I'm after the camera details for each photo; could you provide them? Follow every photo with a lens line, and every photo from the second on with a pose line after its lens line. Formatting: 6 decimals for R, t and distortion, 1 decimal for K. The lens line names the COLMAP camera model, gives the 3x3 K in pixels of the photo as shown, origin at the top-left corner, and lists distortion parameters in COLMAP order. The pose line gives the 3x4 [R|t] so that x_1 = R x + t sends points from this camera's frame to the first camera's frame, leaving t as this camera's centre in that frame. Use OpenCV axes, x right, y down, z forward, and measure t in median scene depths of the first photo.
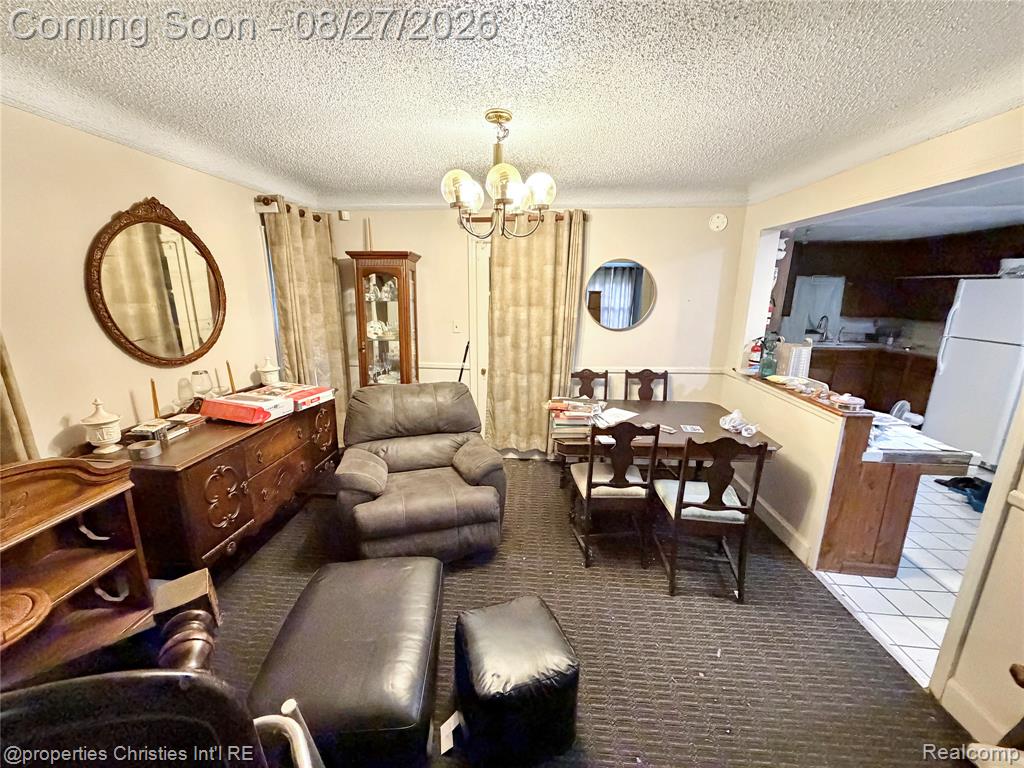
lens RADIAL K [[409.2, 0, 515.0], [0, 409.2, 380.0], [0, 0, 1]] dist [-0.004468, -0.000250]
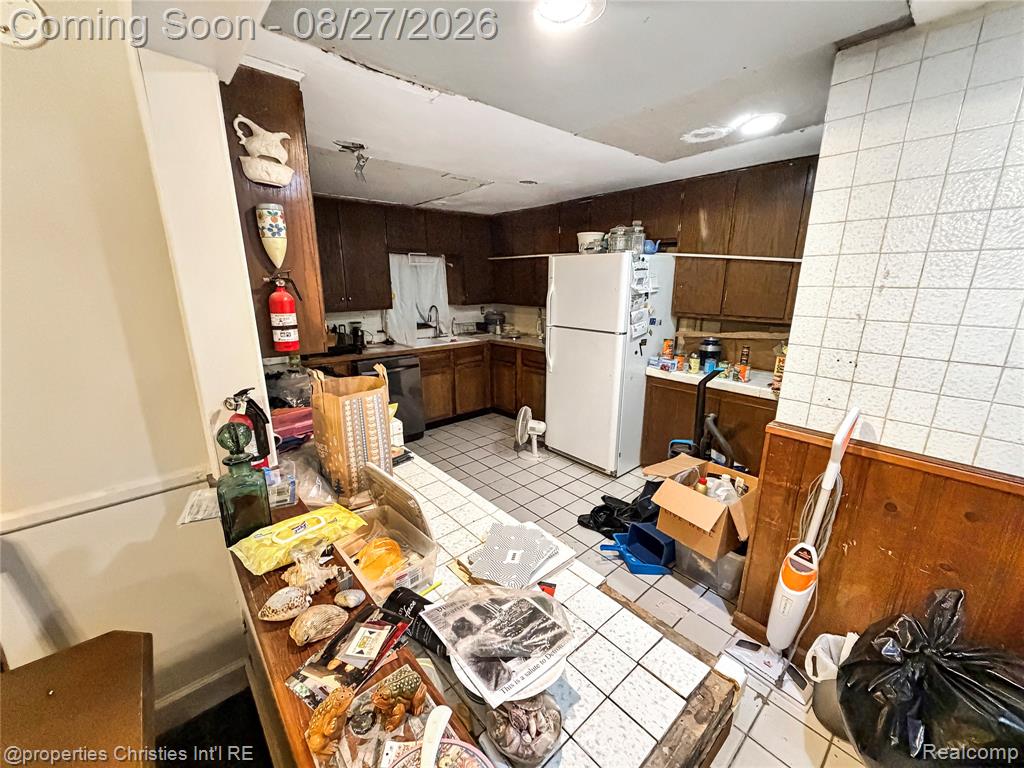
lens RADIAL K [[409.2, 0, 508.6], [0, 409.2, 384.9], [0, 0, 1]] dist [-0.004468, -0.000250]
pose [[0.708526, -0.186965, 0.680467, 0.311480], [0.165533, 0.981394, 0.097288, -0.062581], [-0.685995, 0.043709, 0.726292, 0.346967]]
